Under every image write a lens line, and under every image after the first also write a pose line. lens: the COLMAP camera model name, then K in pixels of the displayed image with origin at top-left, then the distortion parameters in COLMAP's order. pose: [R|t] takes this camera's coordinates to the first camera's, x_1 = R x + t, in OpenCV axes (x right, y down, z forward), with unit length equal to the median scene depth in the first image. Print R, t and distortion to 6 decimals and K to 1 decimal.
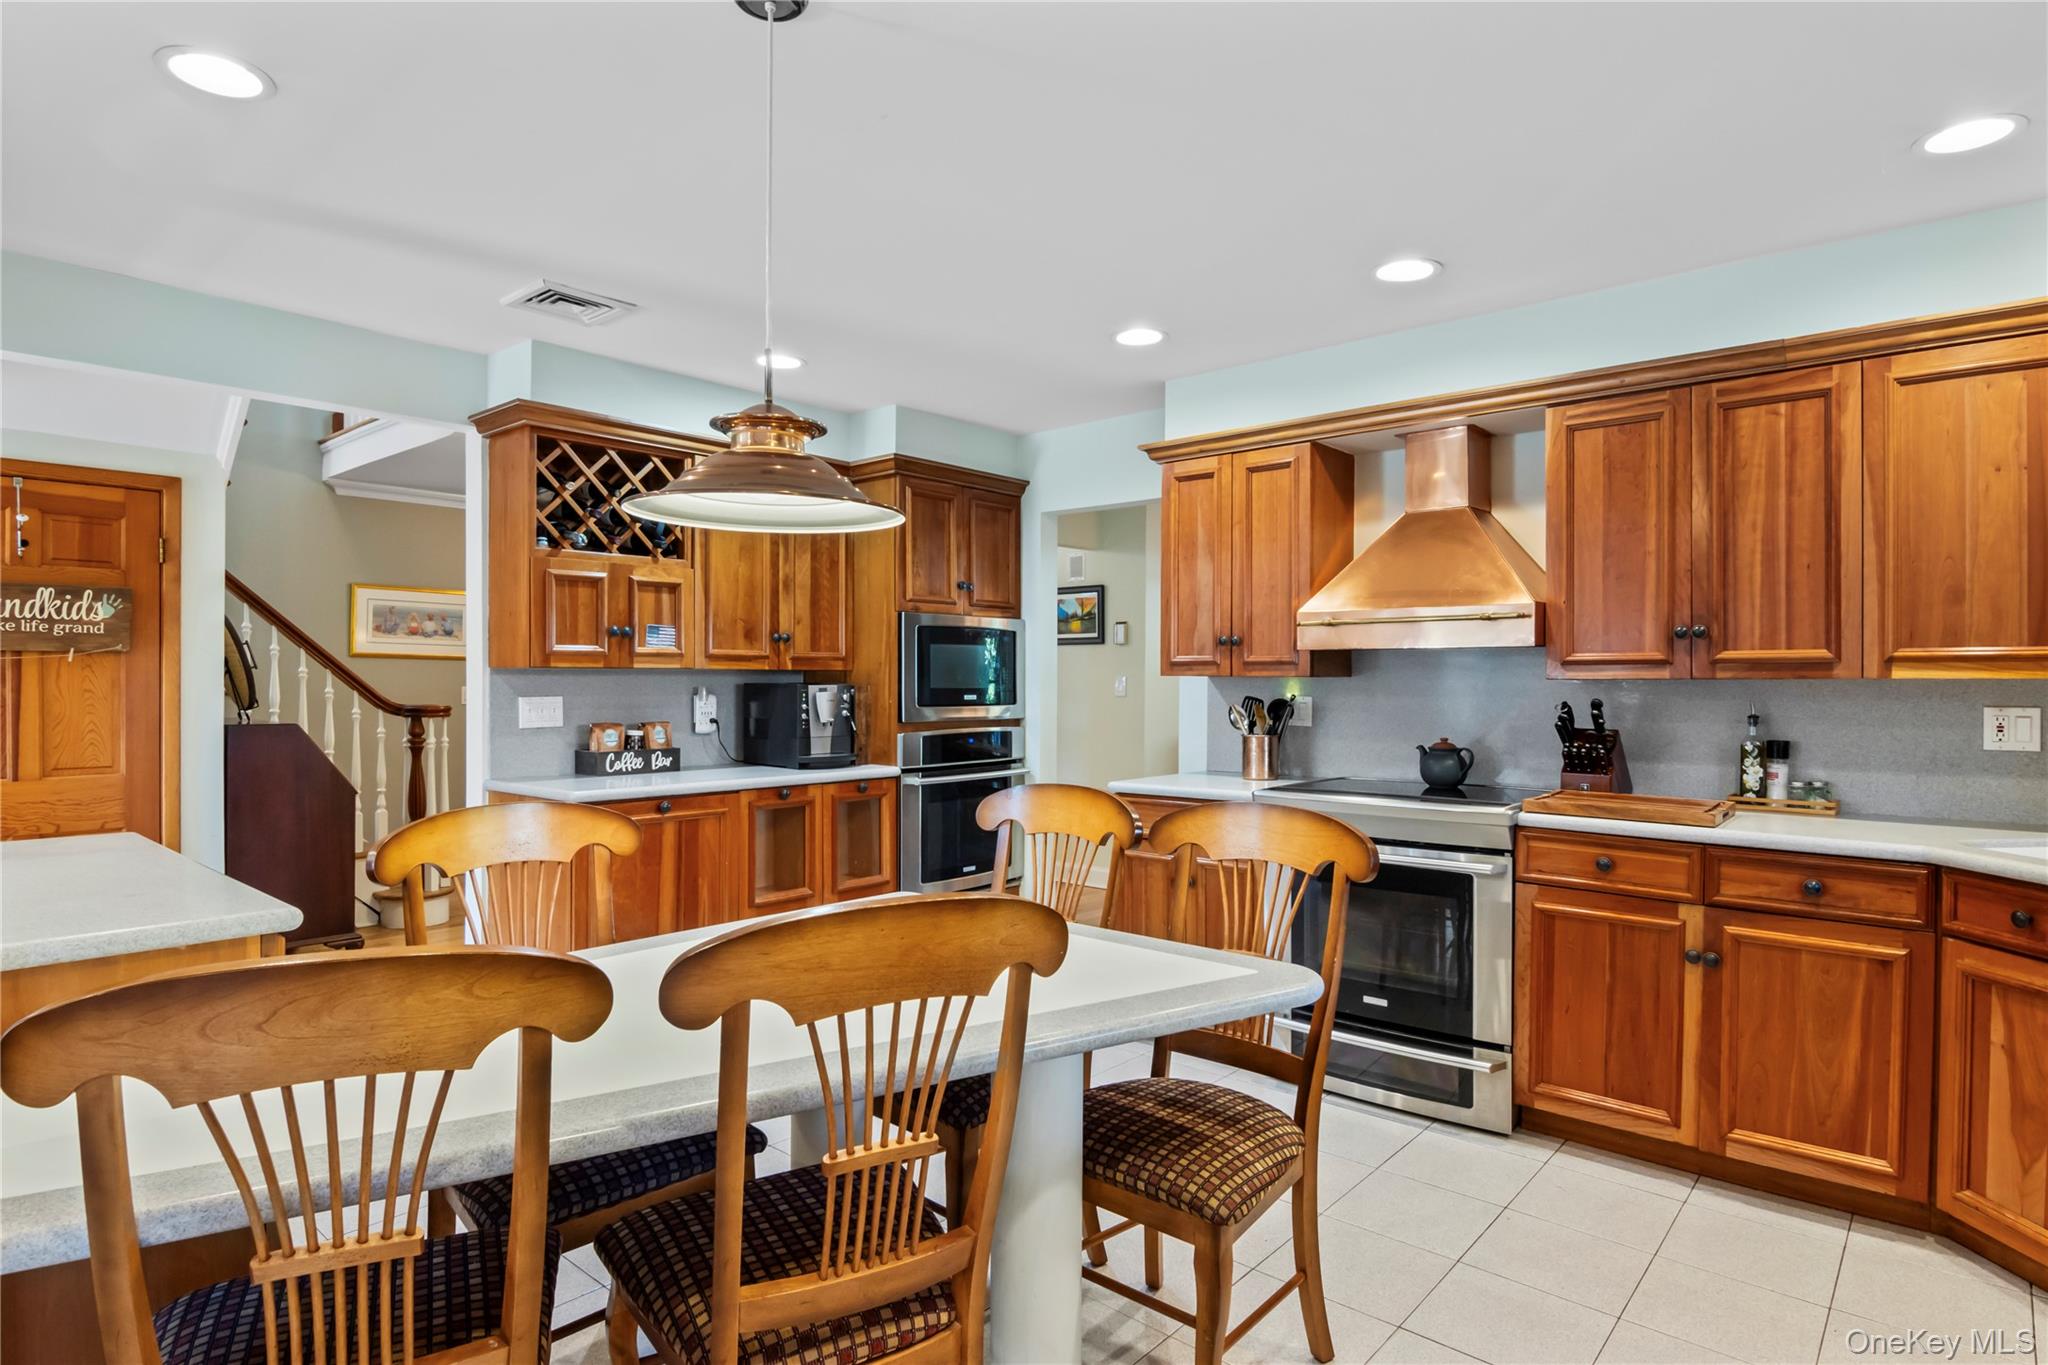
lens RADIAL K [[1107.0, 0, 1024.0], [0, 1107.0, 682.5], [0, 0, 1]] dist [-0.033360, 0.000065]
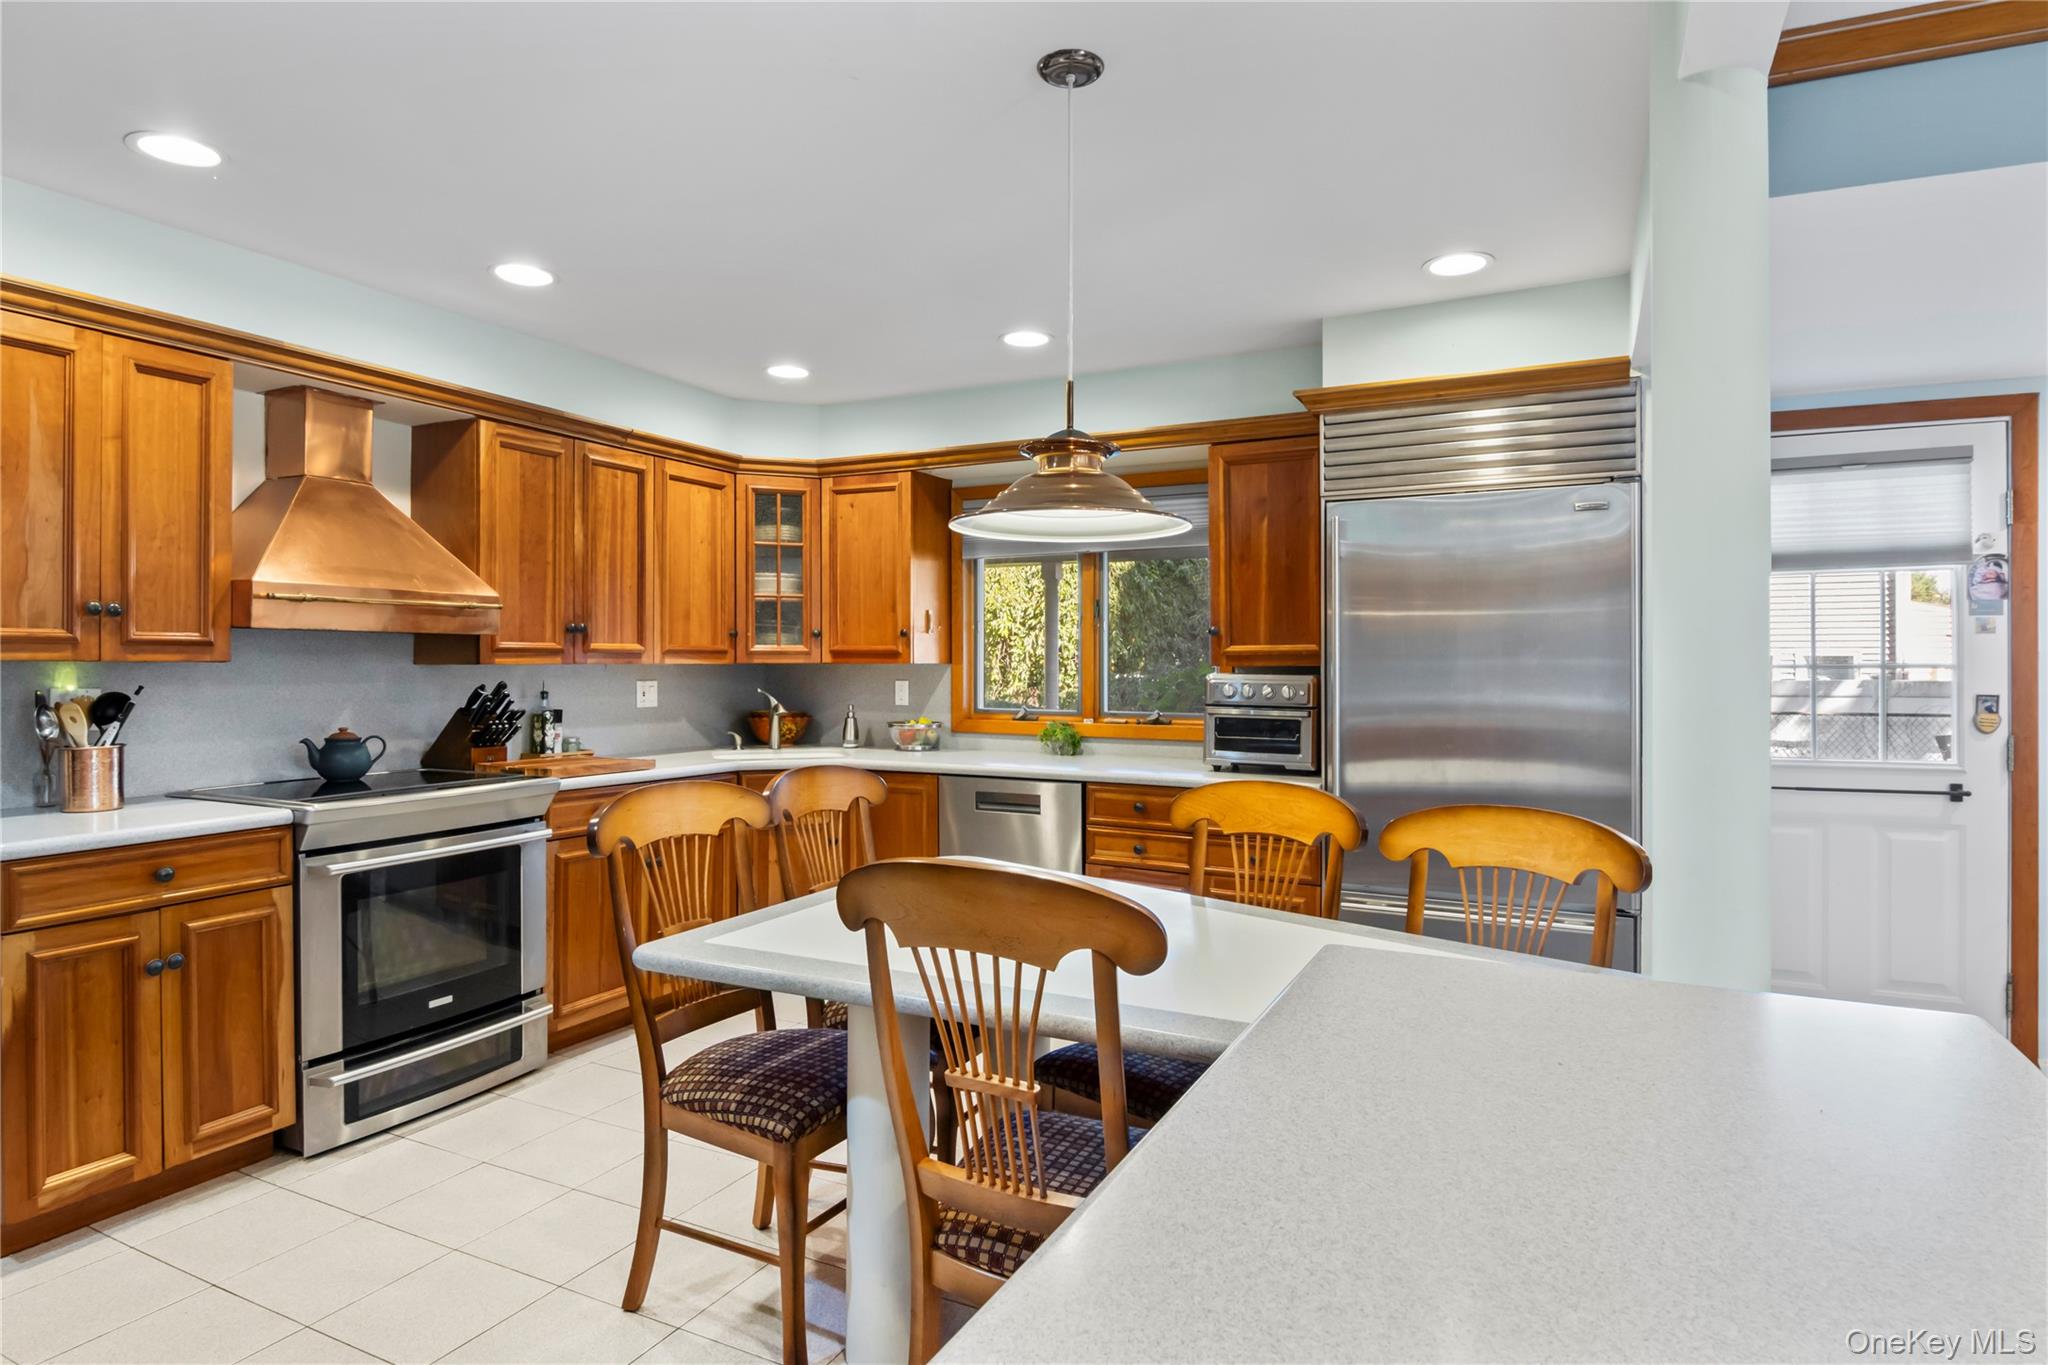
lens RADIAL K [[1110.0, 0, 1024.0], [0, 1110.0, 682.5], [0, 0, 1]] dist [0.001394, 0.000115]
pose [[-0.264124, -0.022345, 0.964230, -0.800087], [0.000670, 0.999727, 0.023351, -0.011986], [-0.964488, 0.006814, -0.264037, 0.822112]]
